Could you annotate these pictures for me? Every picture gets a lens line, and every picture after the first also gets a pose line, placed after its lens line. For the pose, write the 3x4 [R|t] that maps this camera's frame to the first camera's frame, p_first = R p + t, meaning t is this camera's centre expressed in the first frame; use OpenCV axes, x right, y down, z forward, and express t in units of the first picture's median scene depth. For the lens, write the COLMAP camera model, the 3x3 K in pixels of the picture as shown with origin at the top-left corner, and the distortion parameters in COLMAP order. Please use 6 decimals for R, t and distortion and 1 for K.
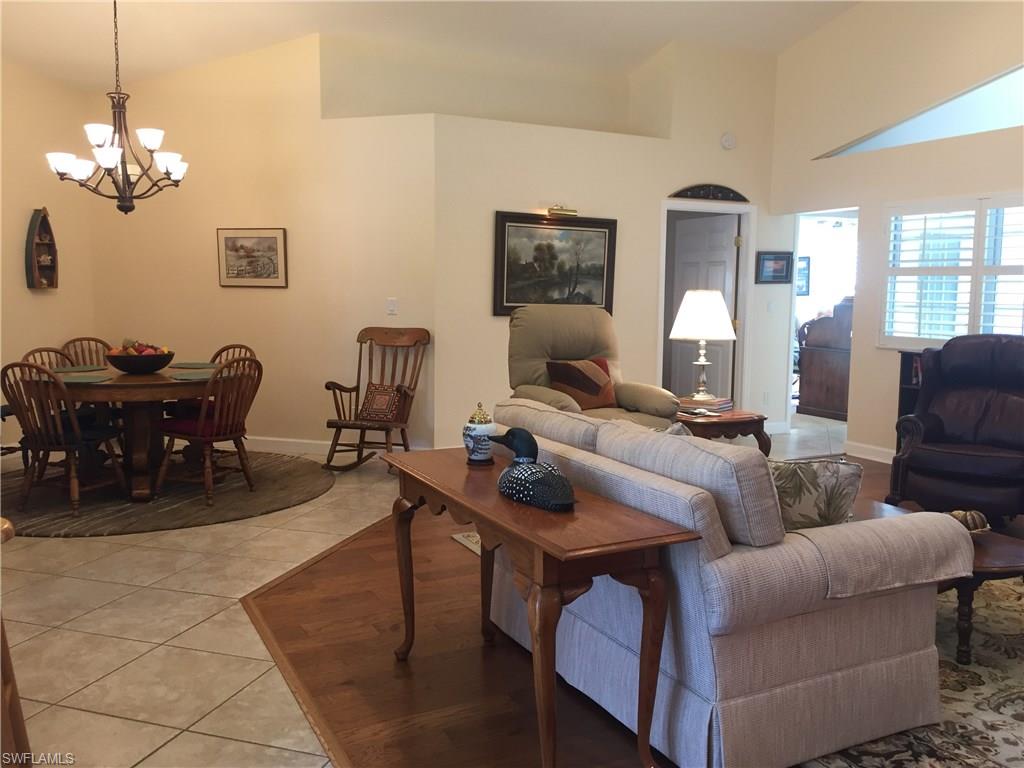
lens RADIAL K [[899.3, 0, 527.6], [0, 899.3, 381.5], [0, 0, 1]] dist [0.069325, -0.087957]
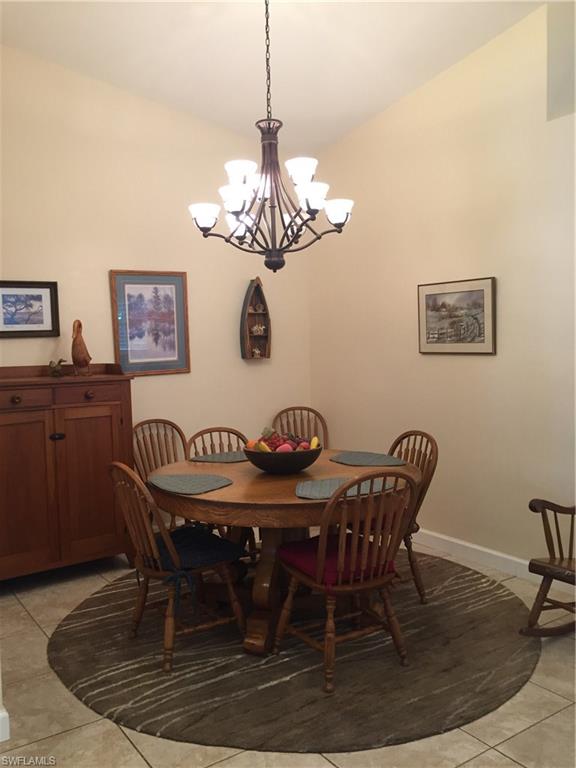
lens RADIAL K [[674.4, 0, 288.0], [0, 674.4, 384.0], [0, 0, 1]] dist [0.069325, -0.087957]
pose [[0.793439, 0.015983, -0.608440, -0.058888], [-0.038533, 0.998969, -0.024007, -0.061913], [0.607429, 0.042493, 0.793237, 0.466441]]
